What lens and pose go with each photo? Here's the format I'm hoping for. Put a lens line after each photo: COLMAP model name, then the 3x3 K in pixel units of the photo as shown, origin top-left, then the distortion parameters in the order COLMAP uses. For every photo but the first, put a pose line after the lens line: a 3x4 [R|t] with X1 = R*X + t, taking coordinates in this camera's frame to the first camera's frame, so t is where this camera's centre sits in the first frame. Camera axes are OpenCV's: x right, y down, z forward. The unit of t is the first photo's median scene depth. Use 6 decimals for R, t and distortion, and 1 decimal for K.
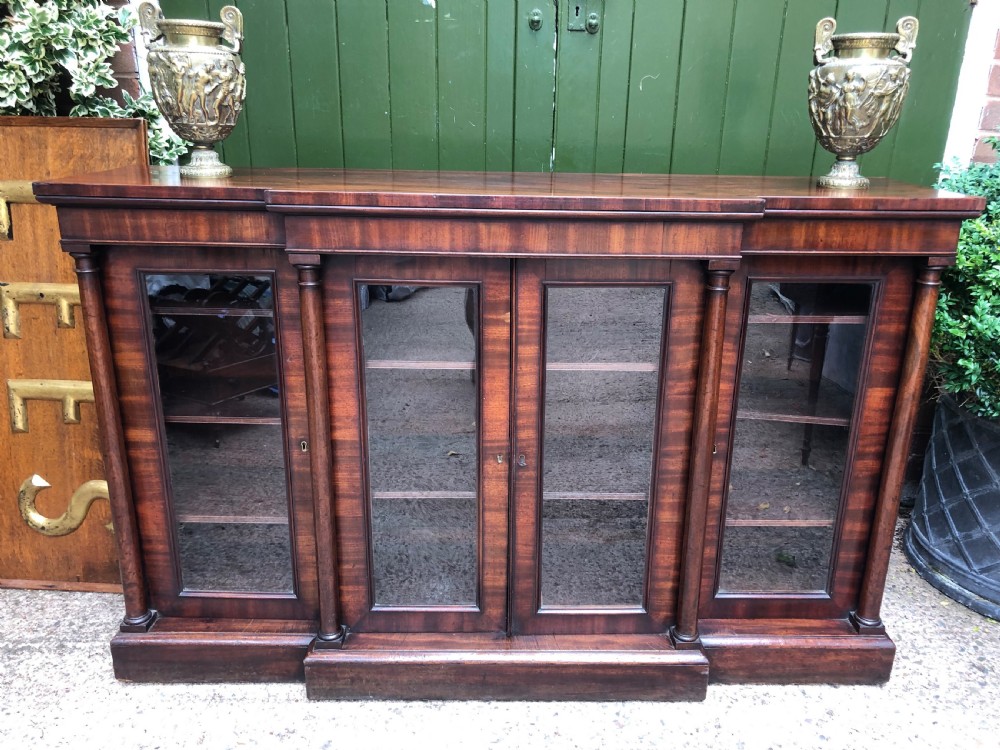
lens RADIAL K [[809.2, 0, 501.7], [0, 809.2, 377.2], [0, 0, 1]] dist [0.012252, -0.002543]
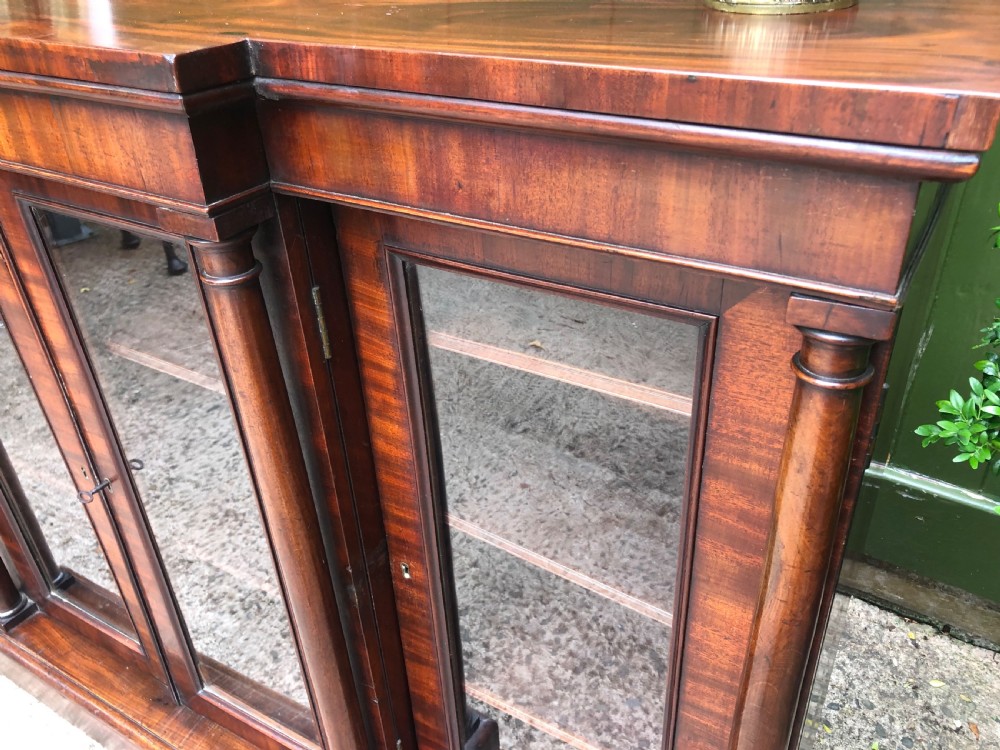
lens RADIAL K [[813.2, 0, 499.8], [0, 813.2, 370.3], [0, 0, 1]] dist [0.009779, -0.000309]
pose [[0.848650, 0.237375, -0.472702, 0.499211], [-0.121412, 0.957207, 0.262706, -0.159505], [0.514833, -0.165554, 0.841153, 0.617386]]
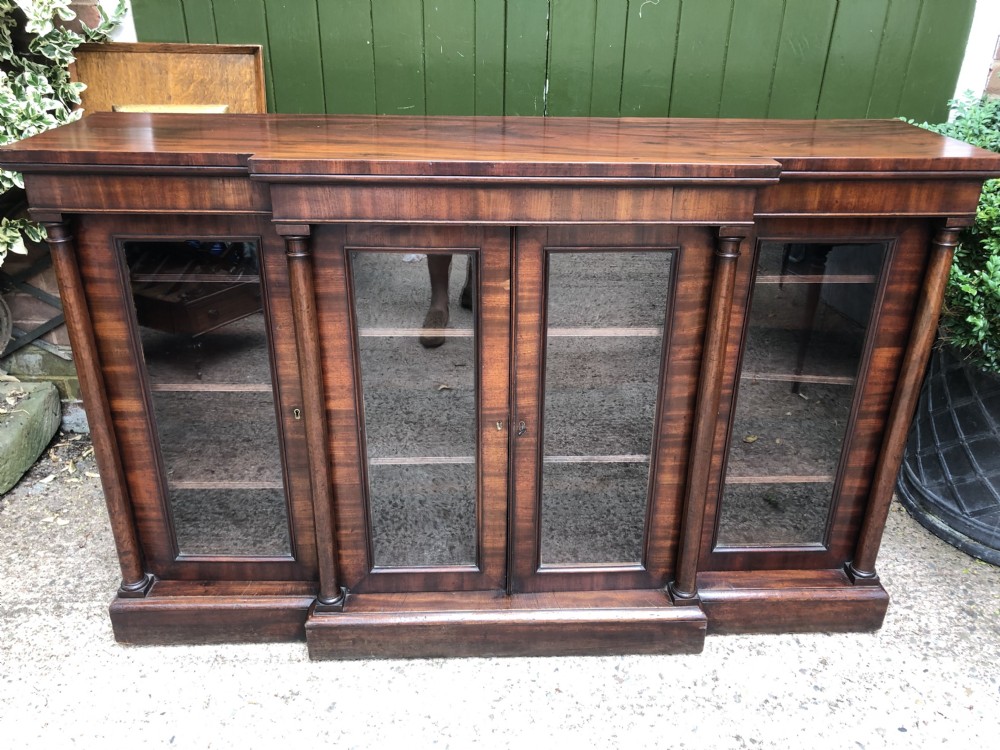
lens RADIAL K [[809.8, 0, 496.7], [0, 809.8, 362.8], [0, 0, 1]] dist [0.008340, 0.005822]
pose [[0.999728, -0.012429, 0.019754, -0.022270], [0.010147, 0.993691, 0.111692, -0.078409], [-0.021018, -0.111462, 0.993546, 0.034705]]
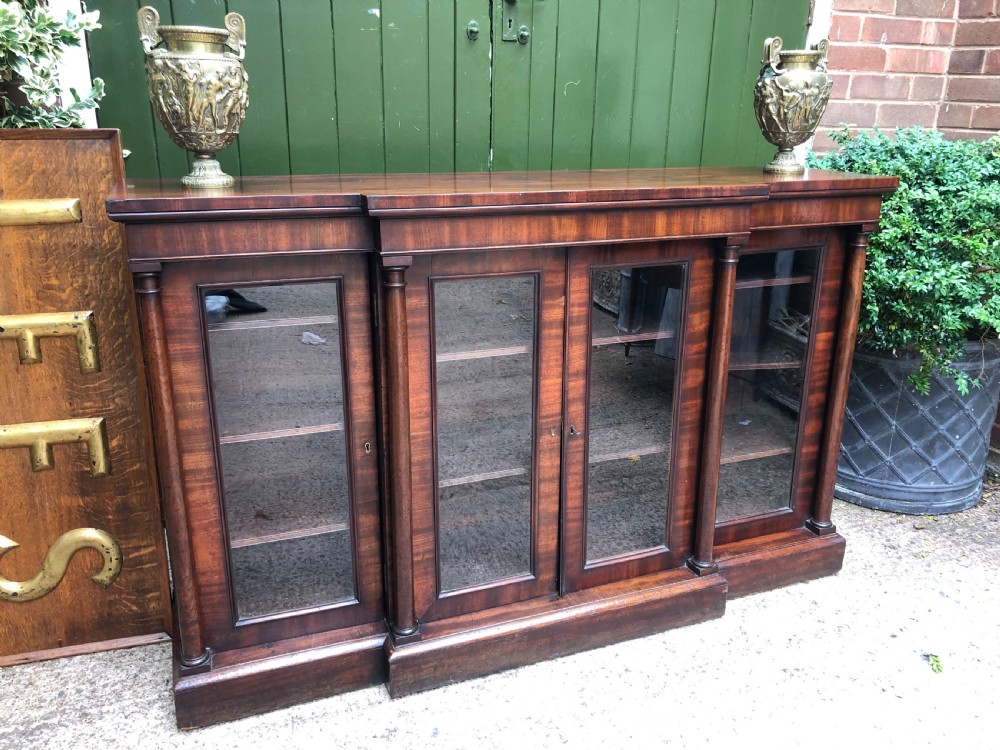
lens RADIAL K [[810.6, 0, 495.9], [0, 810.6, 362.0], [0, 0, 1]] dist [0.021963, -0.024664]
pose [[0.938729, -0.112306, 0.325846, -0.394861], [0.118632, 0.992938, 0.000458, -0.002338], [-0.323596, 0.038226, 0.945423, -0.012541]]
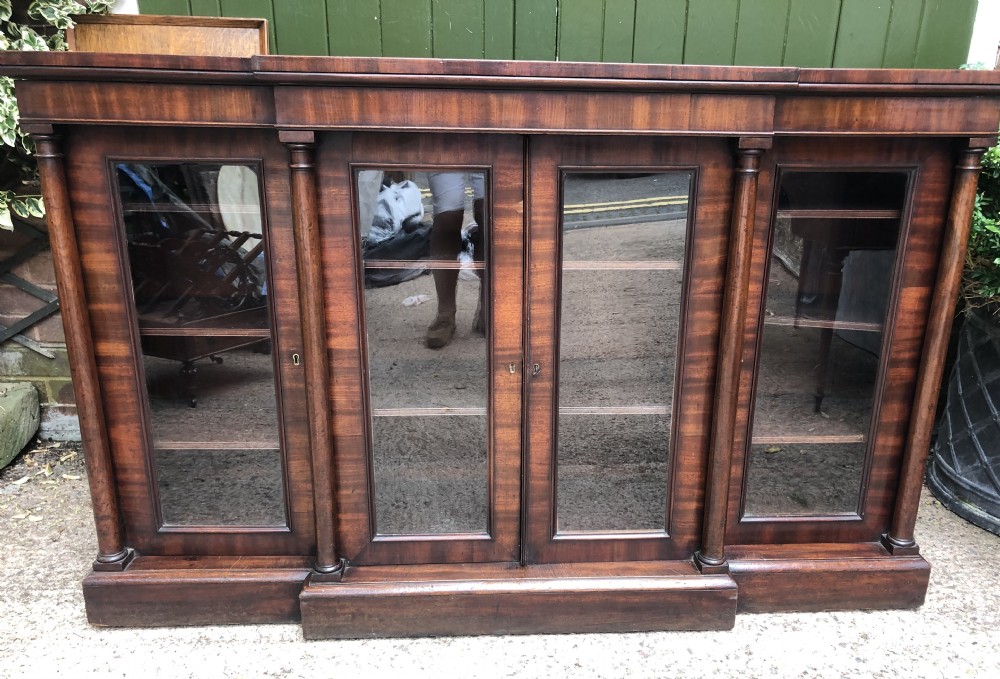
lens RADIAL K [[840.0, 0, 521.1], [0, 840.0, 377.6], [0, 0, 1]] dist [0.009233, 0.002739]
pose [[0.998902, -0.014412, 0.044580, -0.032560], [0.014147, 0.999880, 0.006256, 0.099403], [-0.044665, -0.005618, 0.998986, 0.043305]]
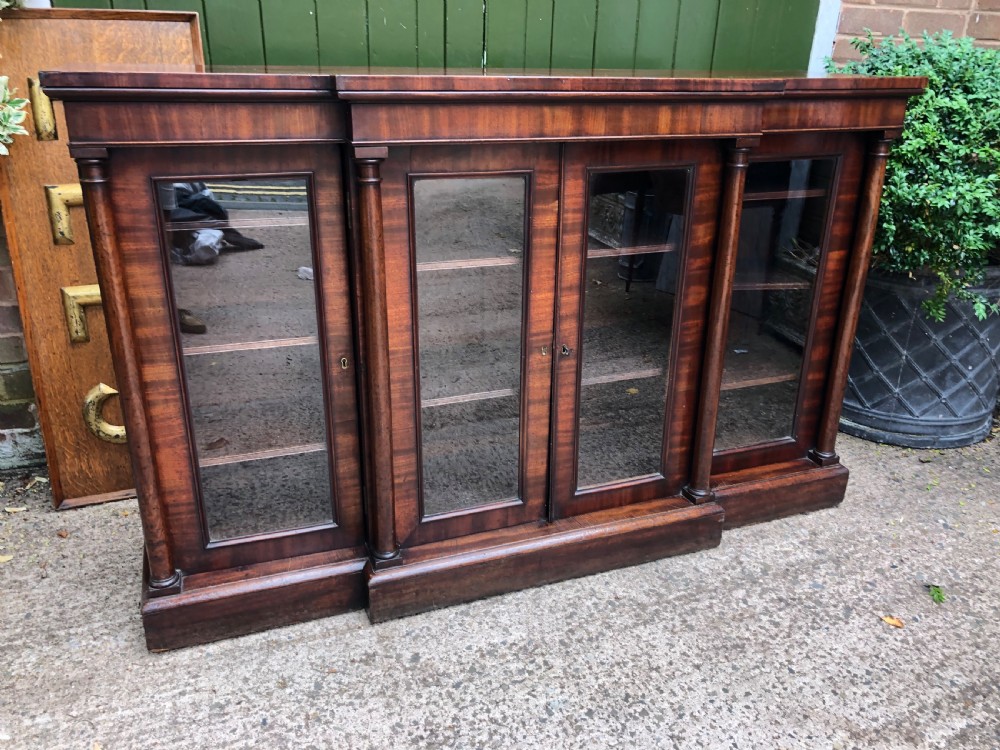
lens RADIAL K [[809.2, 0, 501.7], [0, 809.2, 377.2], [0, 0, 1]] dist [0.012252, -0.002543]
pose [[0.939914, -0.129033, 0.316090, -0.356889], [0.108228, 0.990689, 0.082594, 0.041837], [-0.323804, -0.043421, 0.945127, 0.045363]]
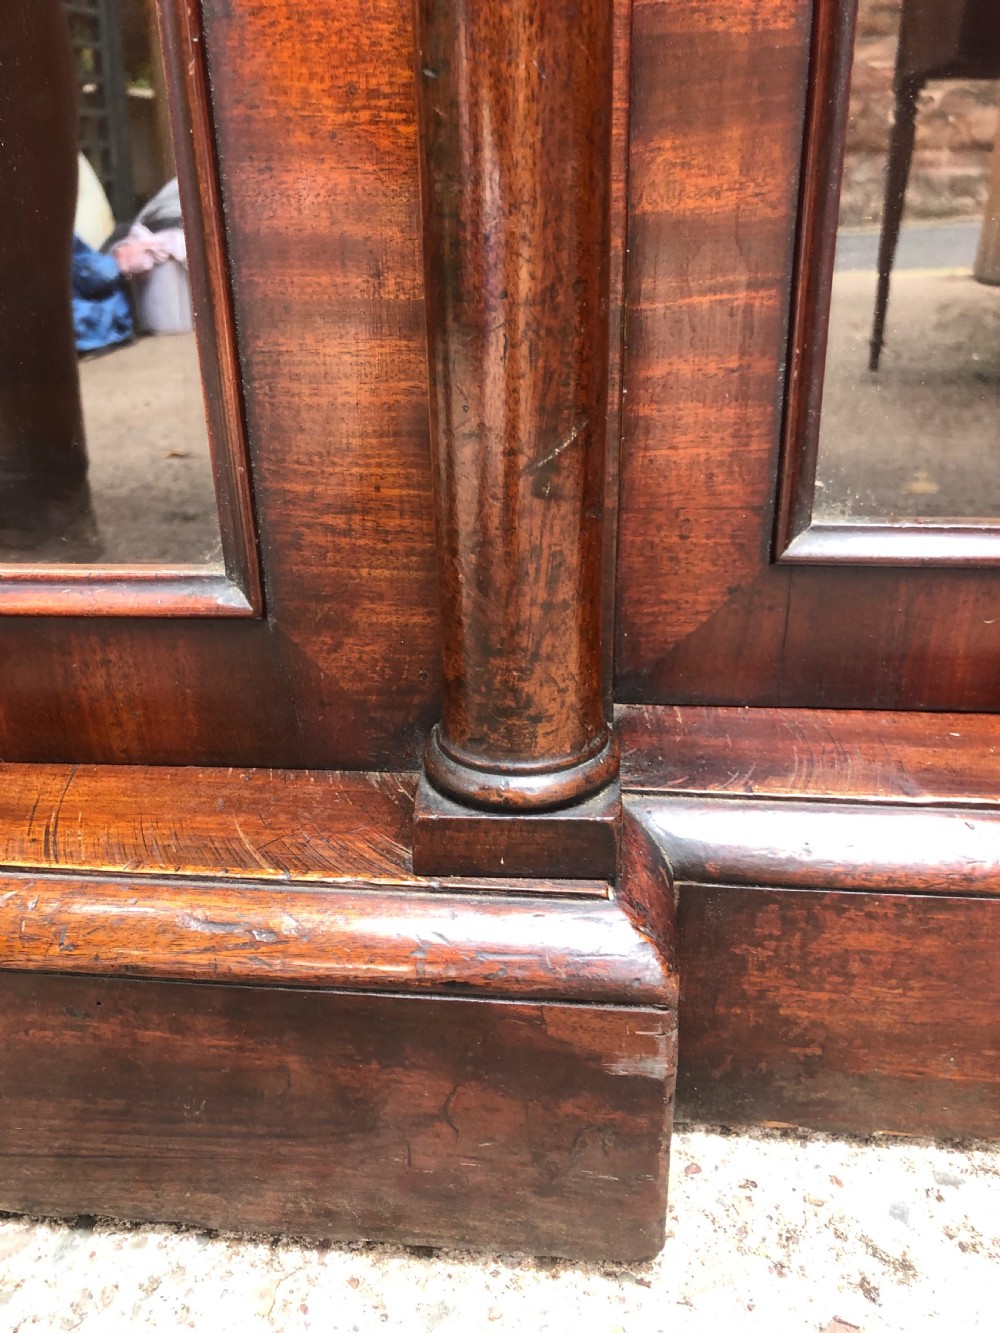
lens RADIAL K [[1084.0, 0, 500.0], [0, 1084.0, 666.5], [0, 0, 1]] dist [0.009779, -0.000309]
pose [[0.992324, 0.016947, -0.122500, 0.244309], [-0.009126, 0.997900, 0.064125, 0.289263], [0.123329, -0.062515, 0.990395, 0.824005]]
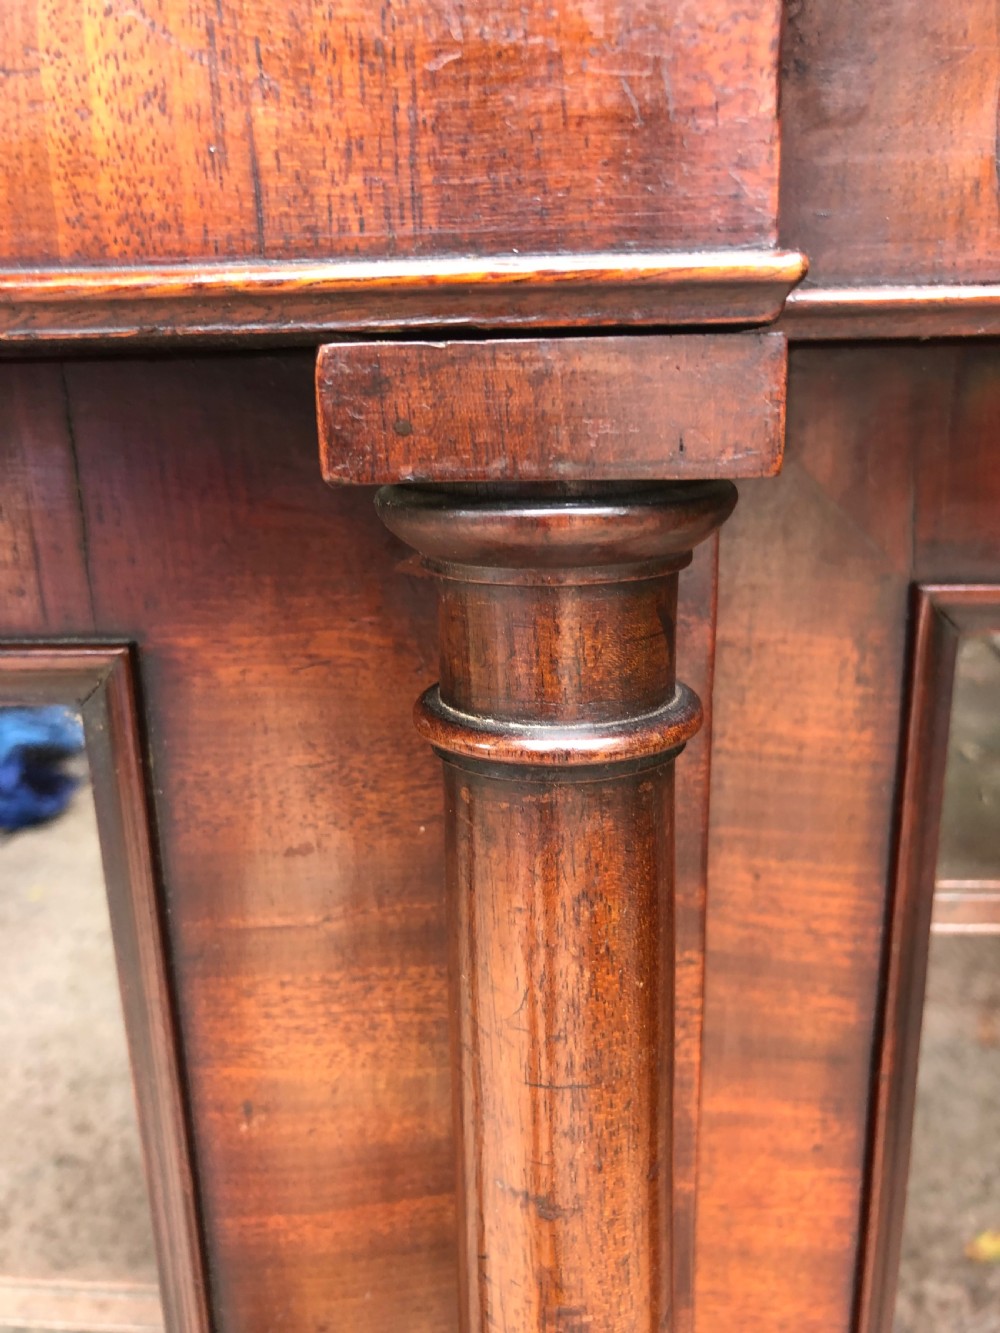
lens RADIAL K [[1084.0, 0, 500.0], [0, 1084.0, 666.5], [0, 0, 1]] dist [0.009779, -0.000309]
pose [[0.996358, -0.012161, -0.084403, 0.232567], [0.006358, 0.997618, -0.068690, -0.092215], [0.085037, 0.067903, 0.994061, 0.759168]]
